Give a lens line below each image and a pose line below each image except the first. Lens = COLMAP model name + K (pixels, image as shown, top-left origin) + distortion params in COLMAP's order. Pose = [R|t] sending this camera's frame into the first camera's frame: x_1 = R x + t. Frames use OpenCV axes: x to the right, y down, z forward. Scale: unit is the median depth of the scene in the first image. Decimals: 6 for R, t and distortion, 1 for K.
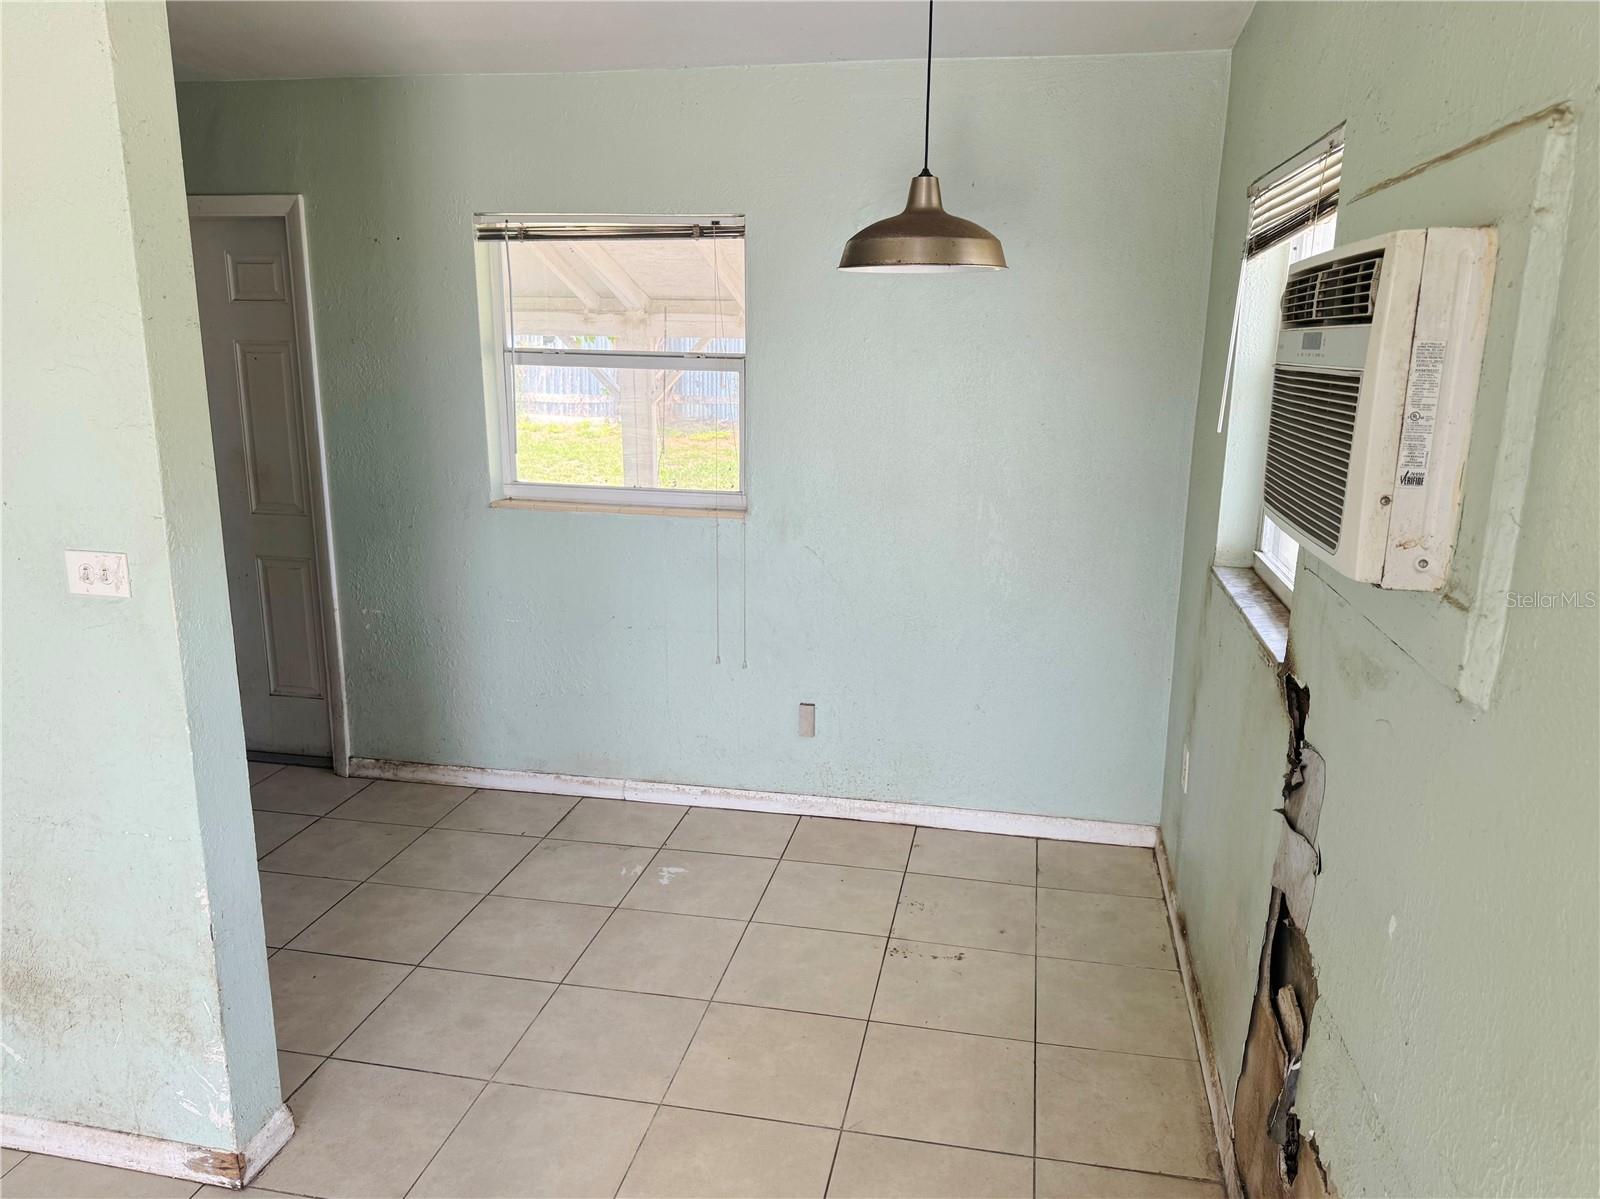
lens RADIAL K [[1144.1, 0, 801.2], [0, 1144.1, 605.6], [0, 0, 1]] dist [0.048358, -0.066698]
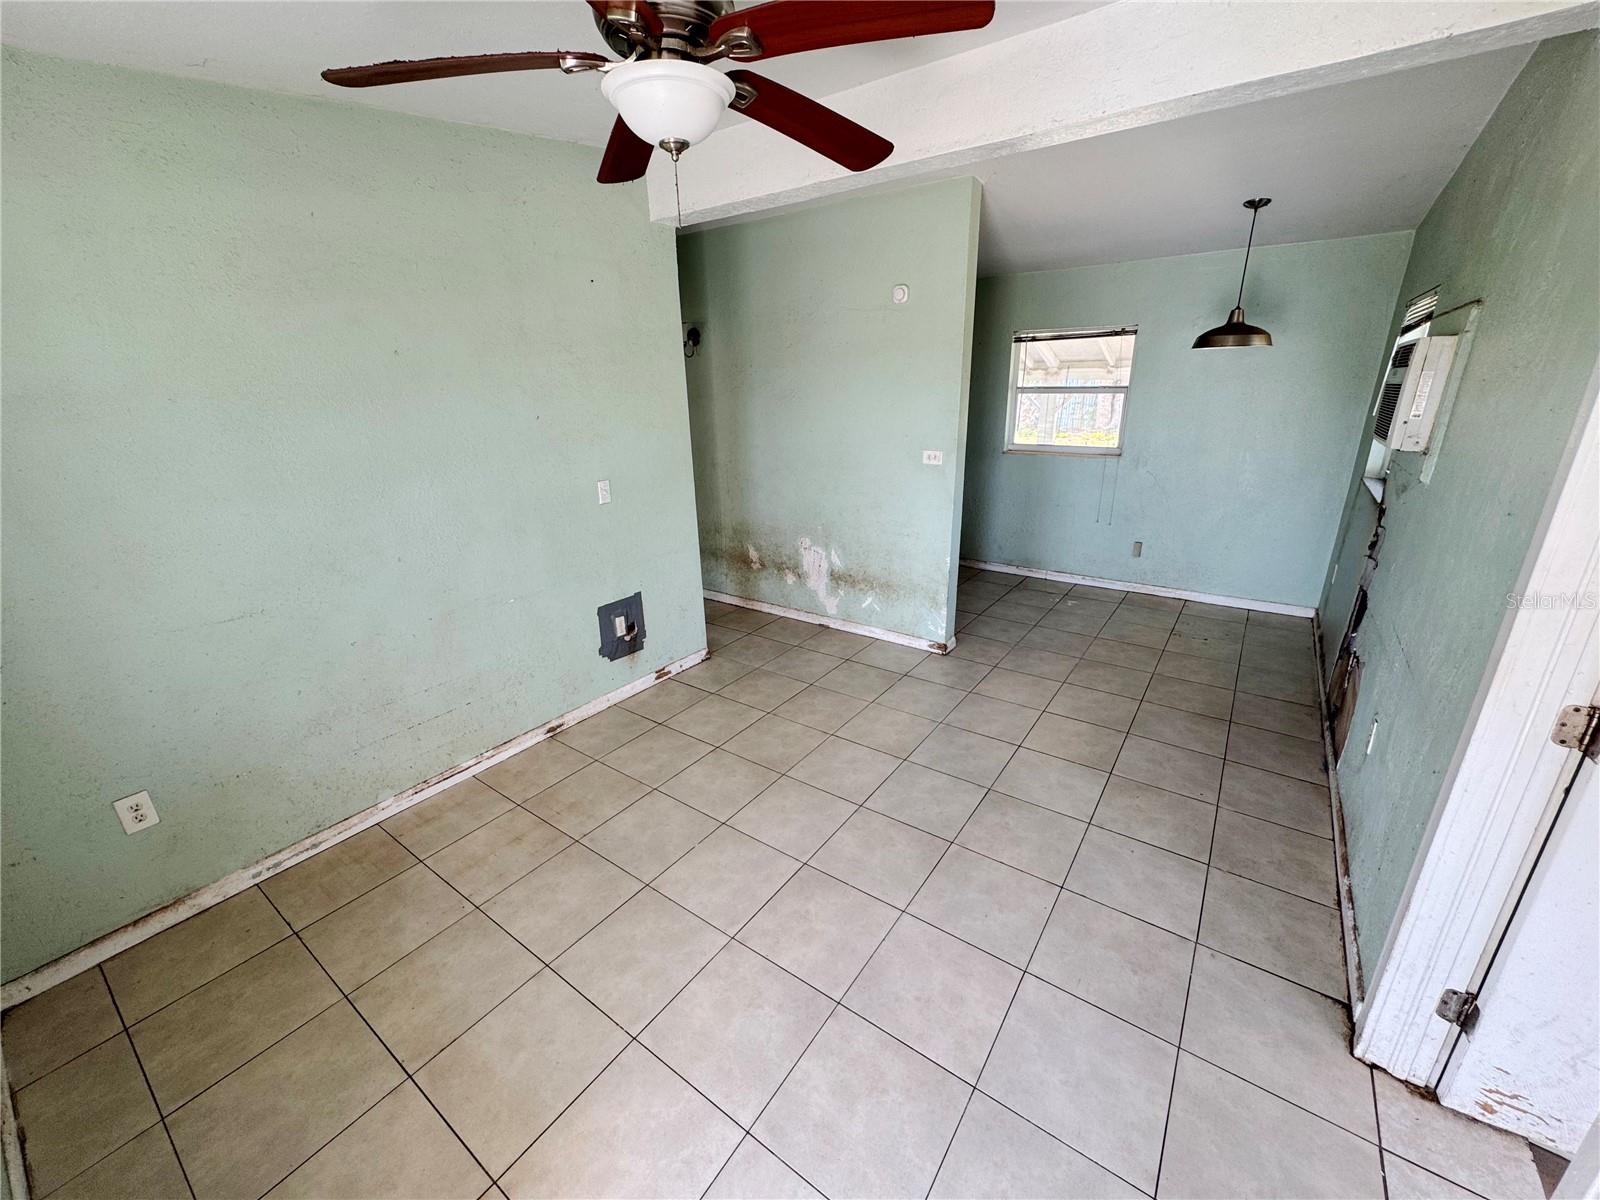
lens RADIAL K [[640.8, 0, 792.2], [0, 640.8, 602.4], [0, 0, 1]] dist [-0.006914, 0.000566]
pose [[0.908666, 0.106100, -0.403817, -0.117426], [-0.065706, 0.991460, 0.112649, 0.132298], [0.412321, -0.075828, 0.907878, -0.568022]]
